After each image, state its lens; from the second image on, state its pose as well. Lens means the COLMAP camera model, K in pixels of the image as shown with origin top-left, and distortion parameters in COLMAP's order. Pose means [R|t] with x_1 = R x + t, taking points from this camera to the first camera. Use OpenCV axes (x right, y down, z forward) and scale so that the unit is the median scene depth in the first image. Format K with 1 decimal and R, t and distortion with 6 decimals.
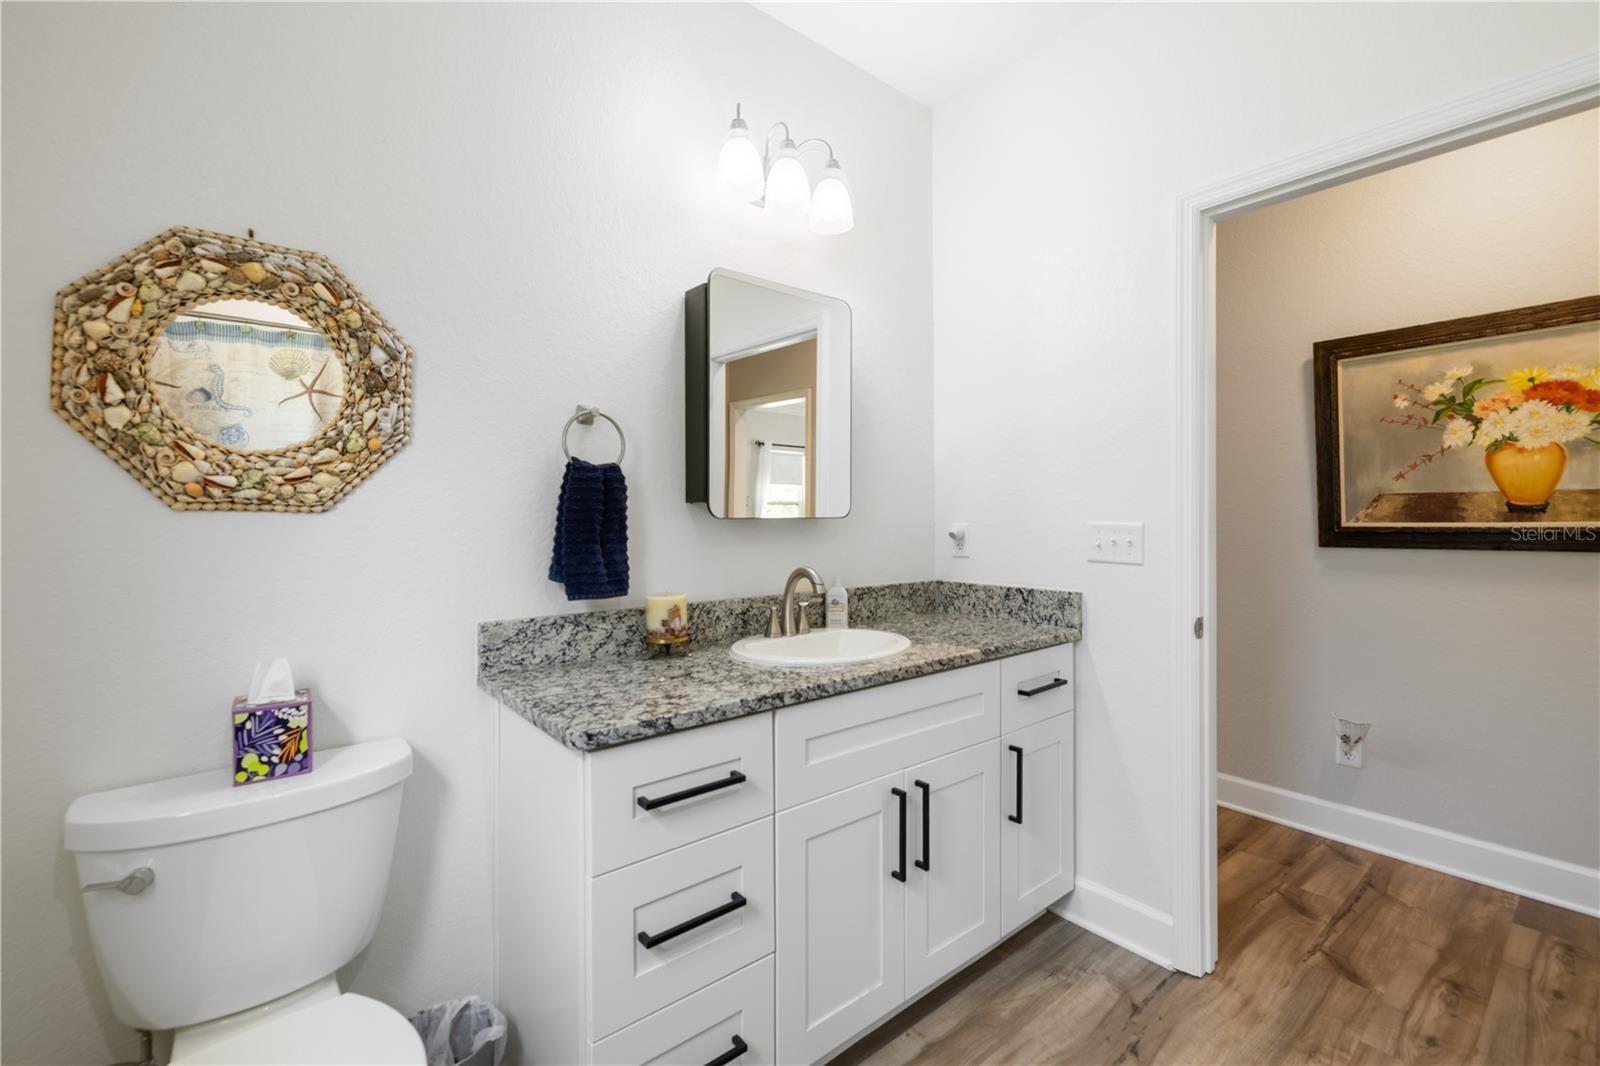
lens RADIAL K [[688.6, 0, 799.5], [0, 688.6, 521.6], [0, 0, 1]] dist [0.010534, -0.000155]
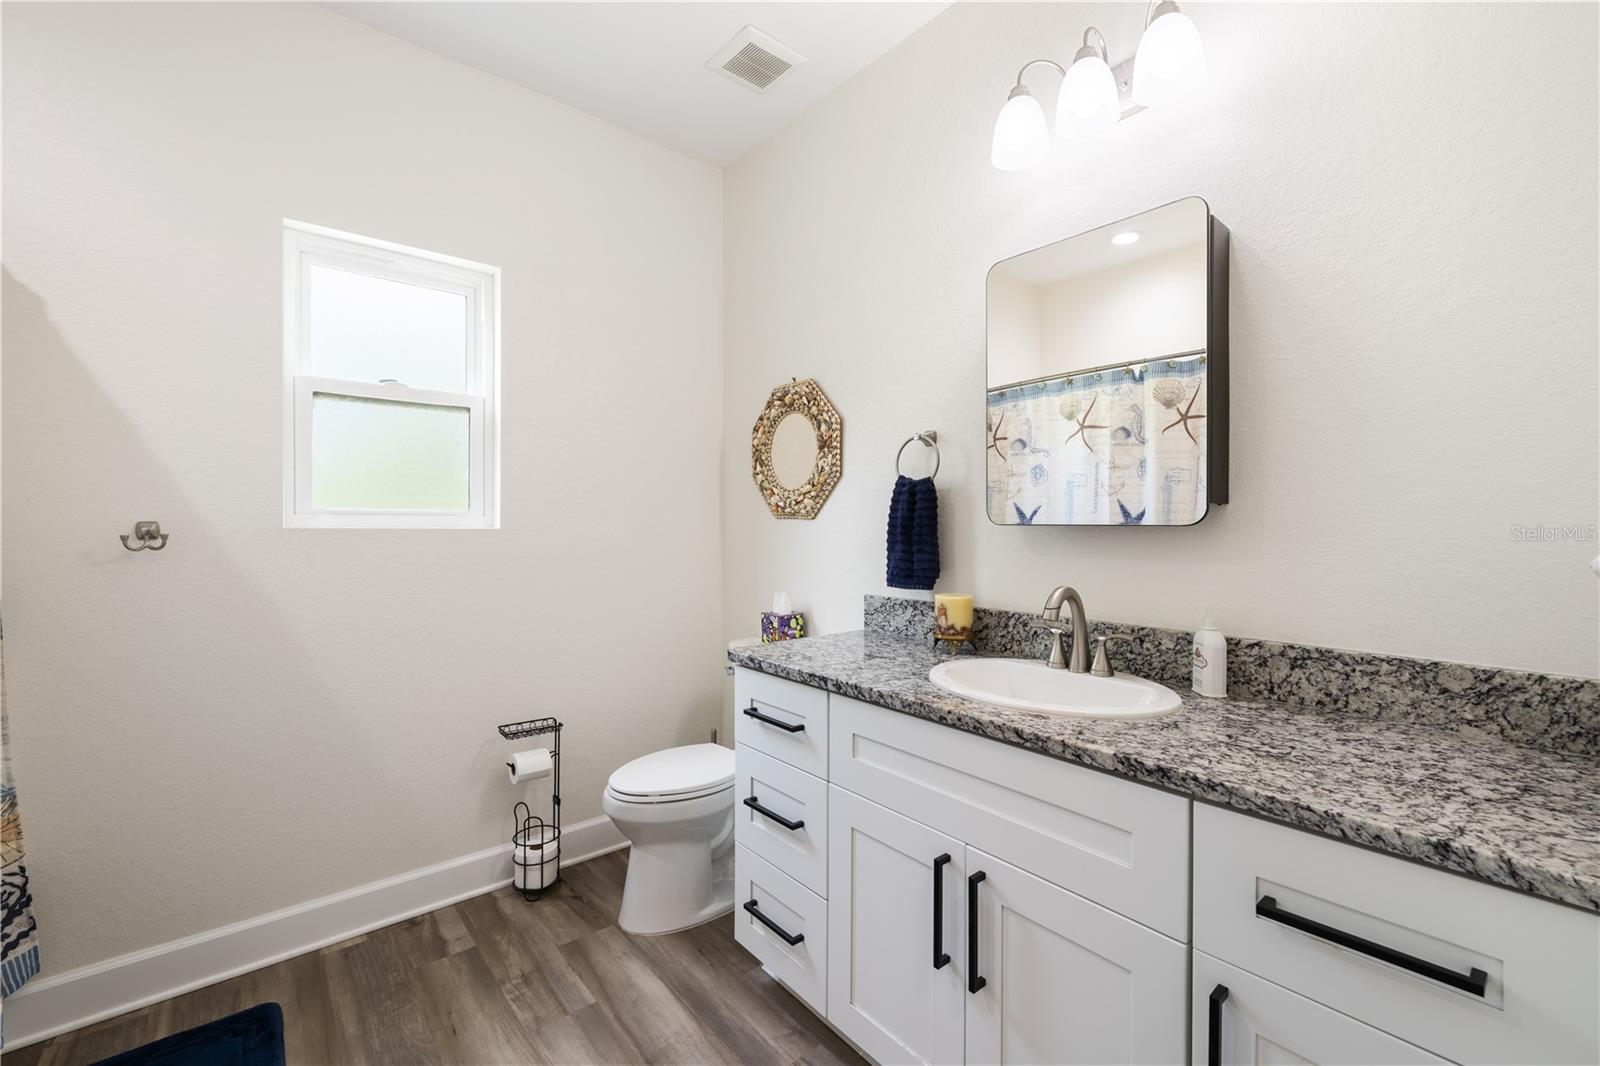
lens RADIAL K [[688.6, 0, 799.5], [0, 688.6, 521.6], [0, 0, 1]] dist [0.010534, -0.000155]
pose [[-0.005558, 0.004125, -0.999976, 0.936985], [-0.008194, 0.999958, 0.004170, -0.011793], [0.999951, 0.008217, -0.005524, 0.806405]]
